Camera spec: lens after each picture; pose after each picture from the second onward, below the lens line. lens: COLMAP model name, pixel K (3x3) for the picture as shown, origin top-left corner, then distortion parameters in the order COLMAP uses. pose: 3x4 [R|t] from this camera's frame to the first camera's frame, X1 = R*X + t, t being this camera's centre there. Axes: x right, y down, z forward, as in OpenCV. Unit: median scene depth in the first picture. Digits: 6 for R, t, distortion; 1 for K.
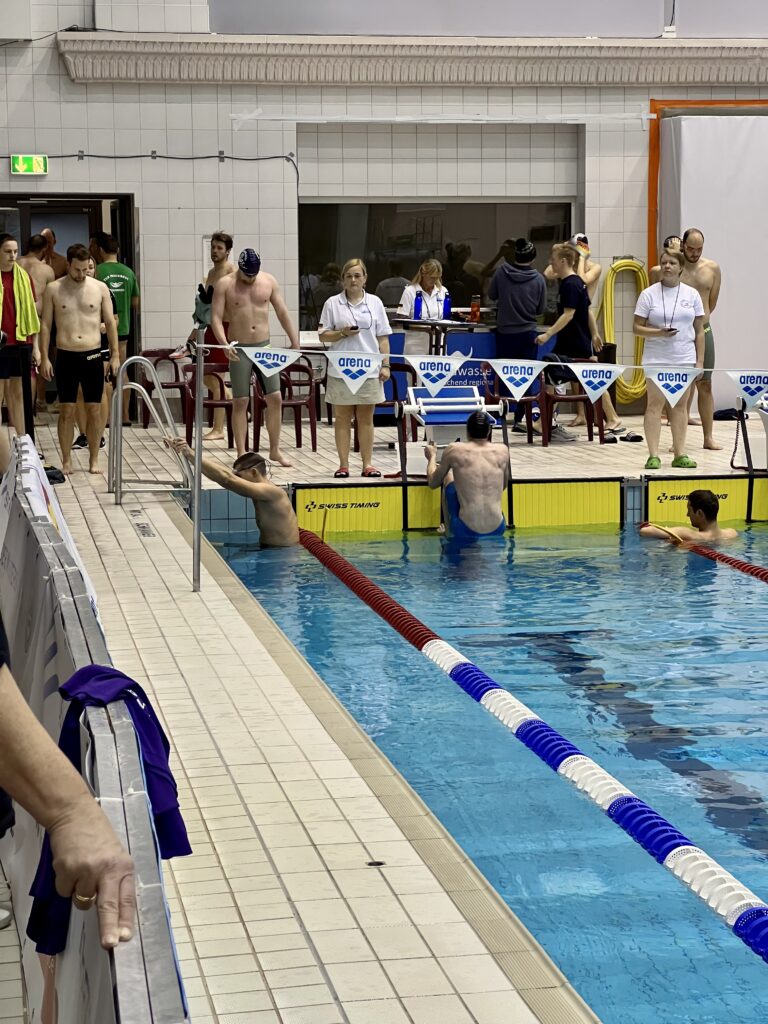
lens RADIAL K [[2314.8, 0, 383.6], [0, 2314.8, 510.9], [0, 0, 1]] dist [0.263401, 0.000000]
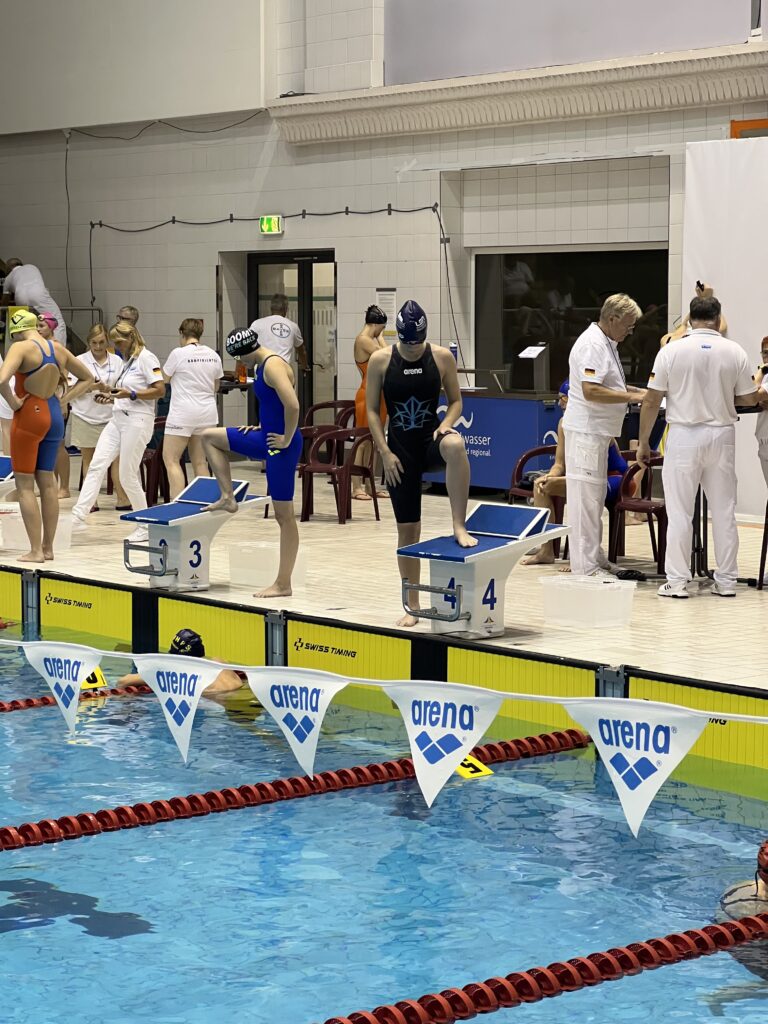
lens RADIAL K [[2314.8, 0, 383.2], [0, 2314.8, 515.5], [0, 0, 1]] dist [0.263401, 0.000000]
pose [[0.506123, 0.084826, -0.858280, 0.785970], [-0.082631, 0.995343, 0.049645, -0.070834], [0.858494, 0.045794, 0.510775, 0.494855]]
